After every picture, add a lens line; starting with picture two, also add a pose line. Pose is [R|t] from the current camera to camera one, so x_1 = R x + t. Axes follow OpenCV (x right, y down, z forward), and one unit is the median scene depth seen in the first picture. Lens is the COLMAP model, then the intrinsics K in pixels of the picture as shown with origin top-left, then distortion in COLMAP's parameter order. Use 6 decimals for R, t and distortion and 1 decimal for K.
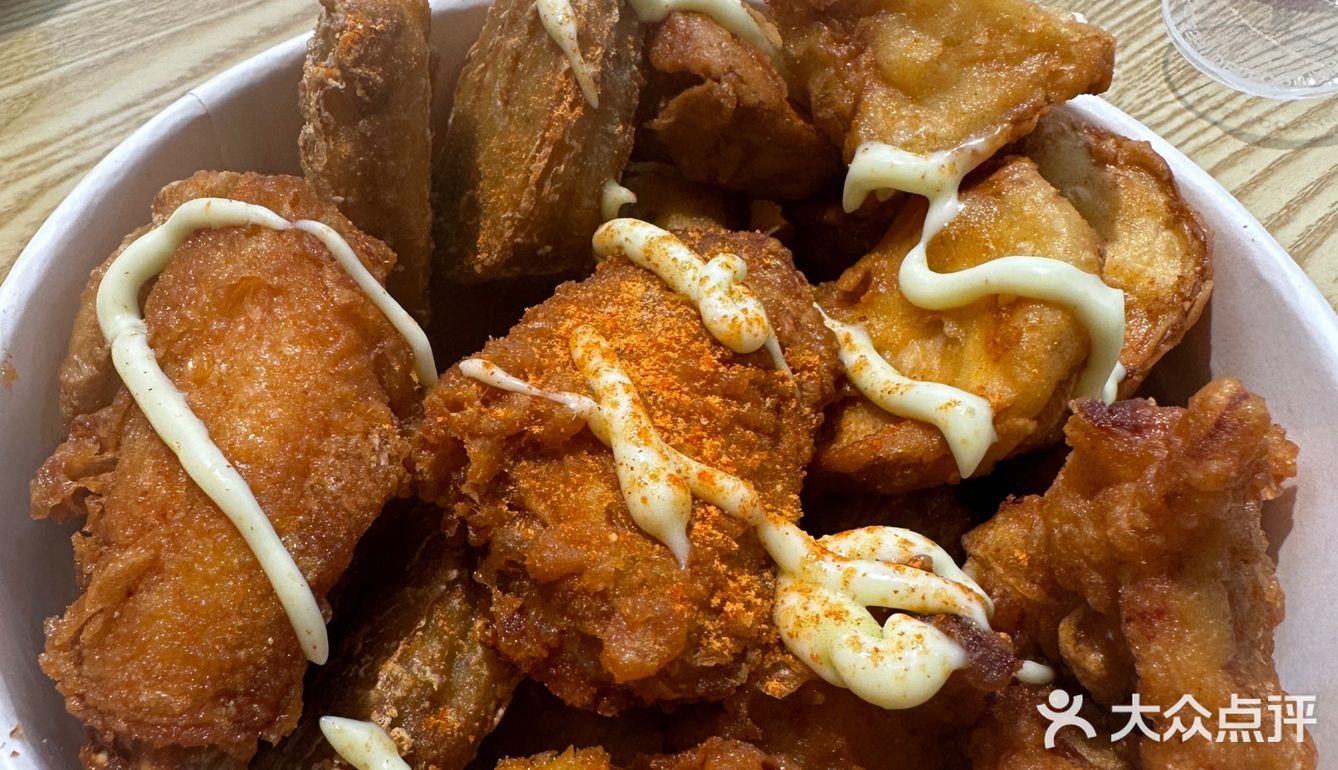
lens RADIAL K [[1285.3, 0, 561.5], [0, 1285.3, 336.8], [0, 0, 1]] dist [-0.001714, -0.017157]
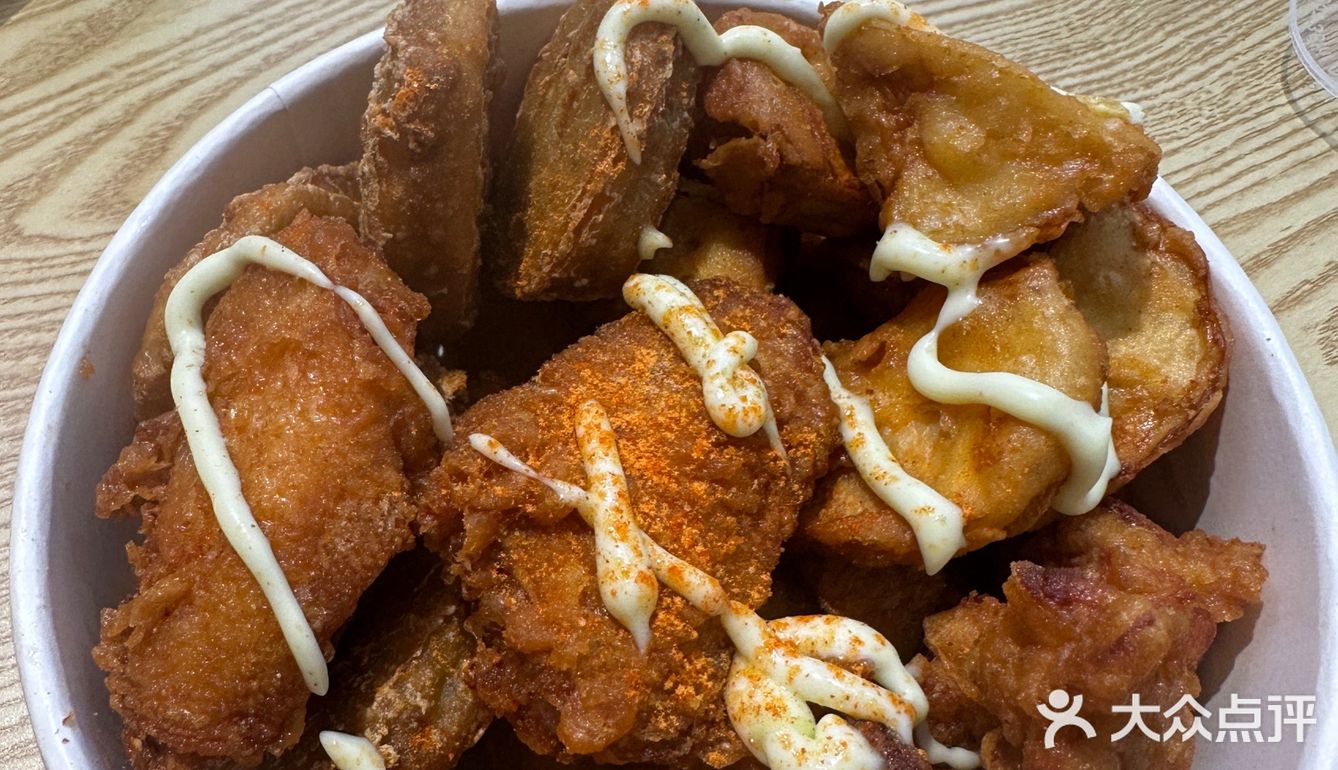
lens RADIAL K [[1287.0, 0, 549.0], [0, 1287.0, 334.3], [0, 0, 1]] dist [-0.006067, -0.007493]
pose [[0.989713, 0.108488, -0.093266, 0.080187], [-0.092341, 0.982335, 0.162761, -0.245111], [0.109276, -0.152475, 0.982248, -0.065122]]
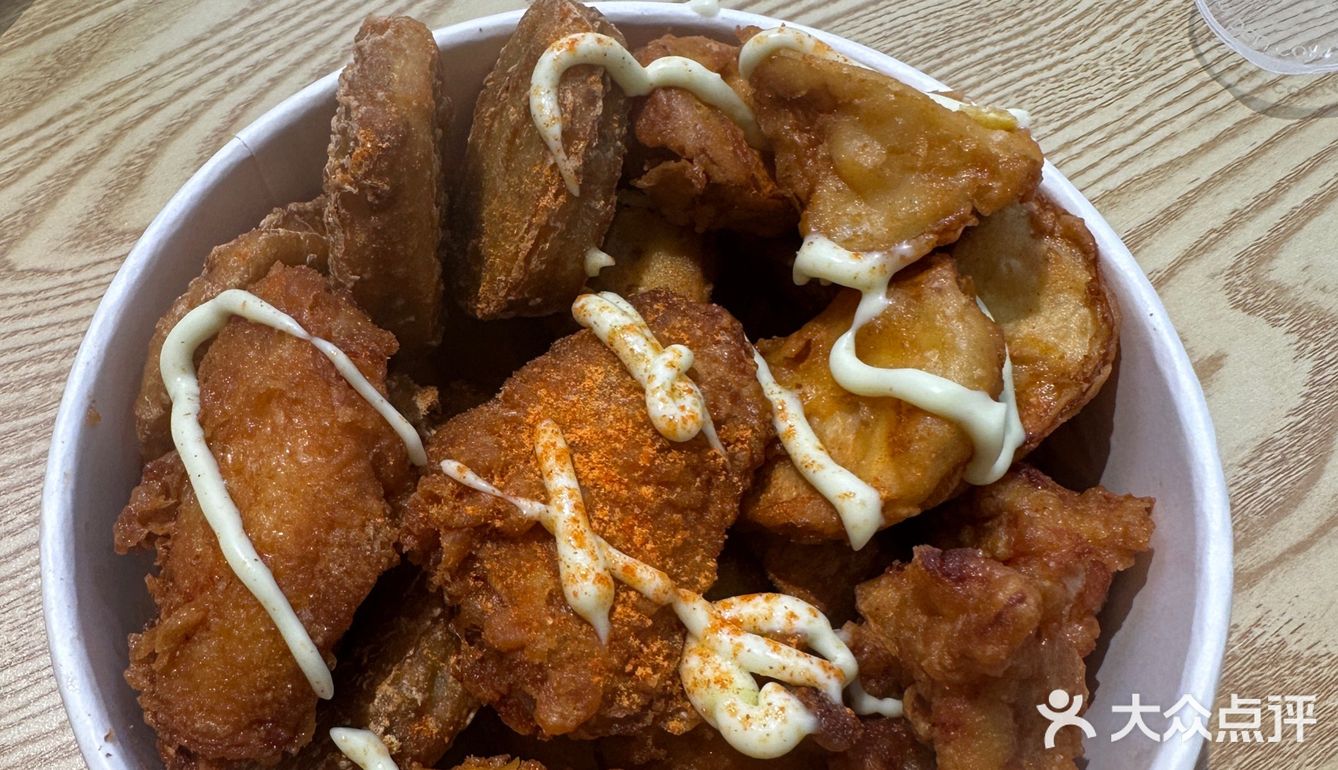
lens RADIAL K [[1287.9, 0, 553.9], [0, 1287.9, 338.8], [0, 0, 1]] dist [-0.001702, -0.014763]
pose [[0.996195, 0.041753, -0.076505, 0.118379], [-0.024048, 0.975385, 0.219195, -0.364208], [0.083774, -0.216522, 0.972677, -0.178988]]
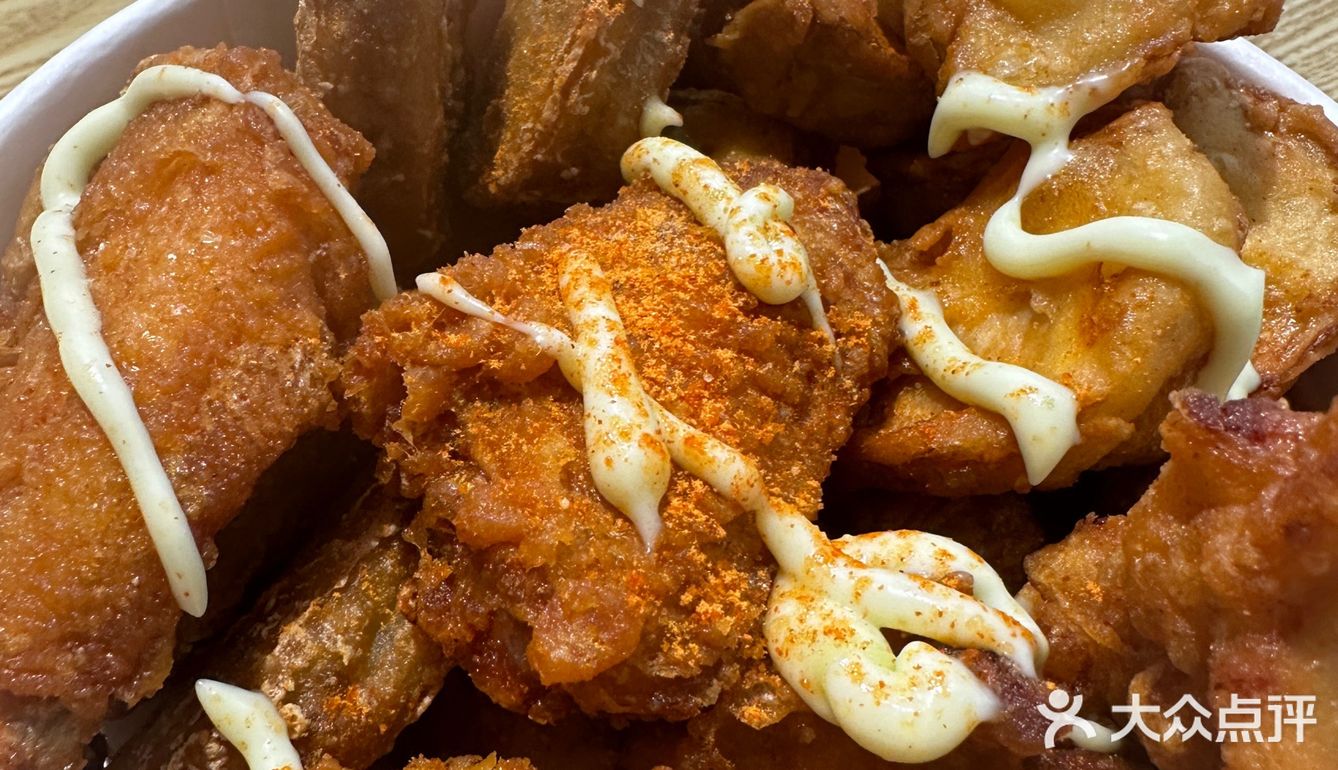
lens RADIAL K [[1285.3, 0, 561.5], [0, 1285.3, 336.8], [0, 0, 1]] dist [-0.001714, -0.017157]
pose [[0.990110, 0.099098, -0.099303, 0.096724], [-0.098008, 0.995060, 0.015804, 0.035846], [0.100379, -0.005915, 0.994932, 0.181159]]
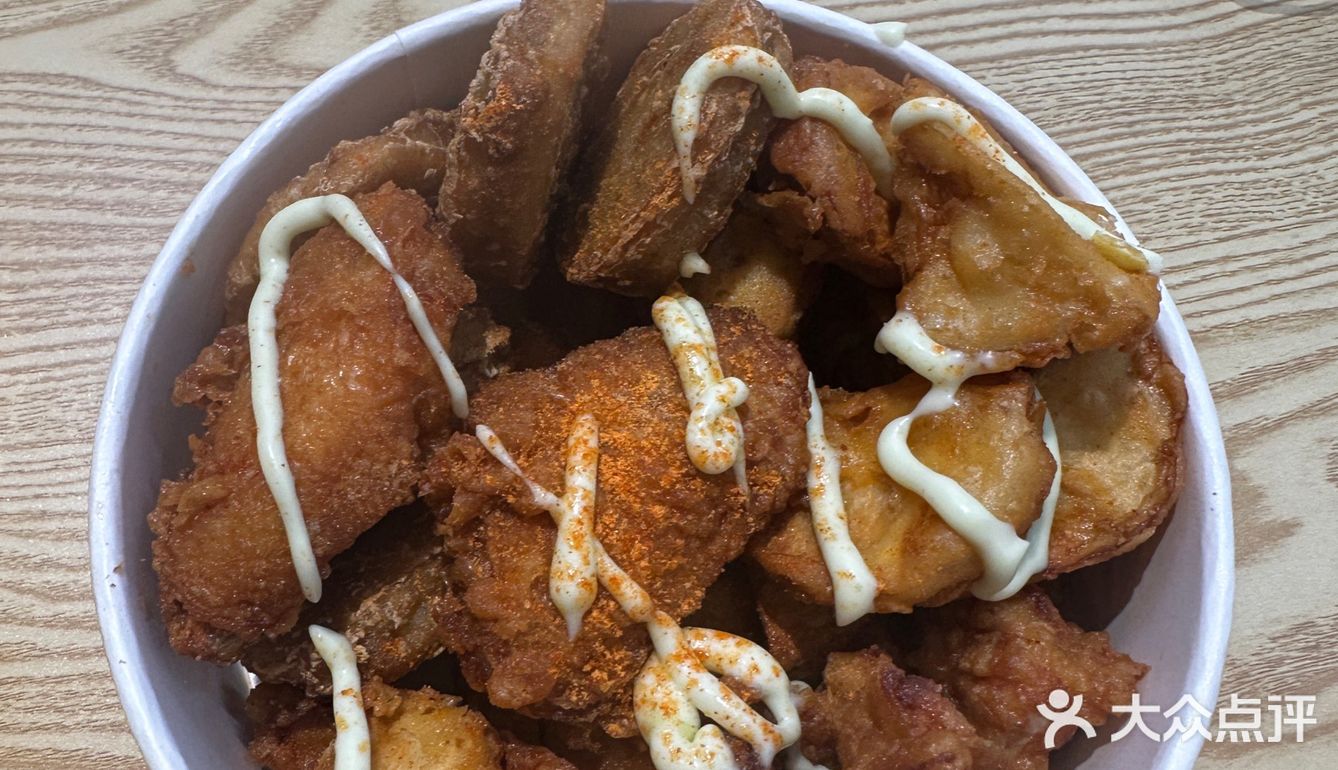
lens RADIAL K [[1287.0, 0, 549.0], [0, 1287.0, 334.3], [0, 0, 1]] dist [-0.006067, -0.007493]
pose [[0.923281, 0.351450, -0.155033, 0.154622], [-0.280911, 0.893038, 0.351529, -0.528458], [0.261995, -0.281009, 0.923251, -0.158378]]
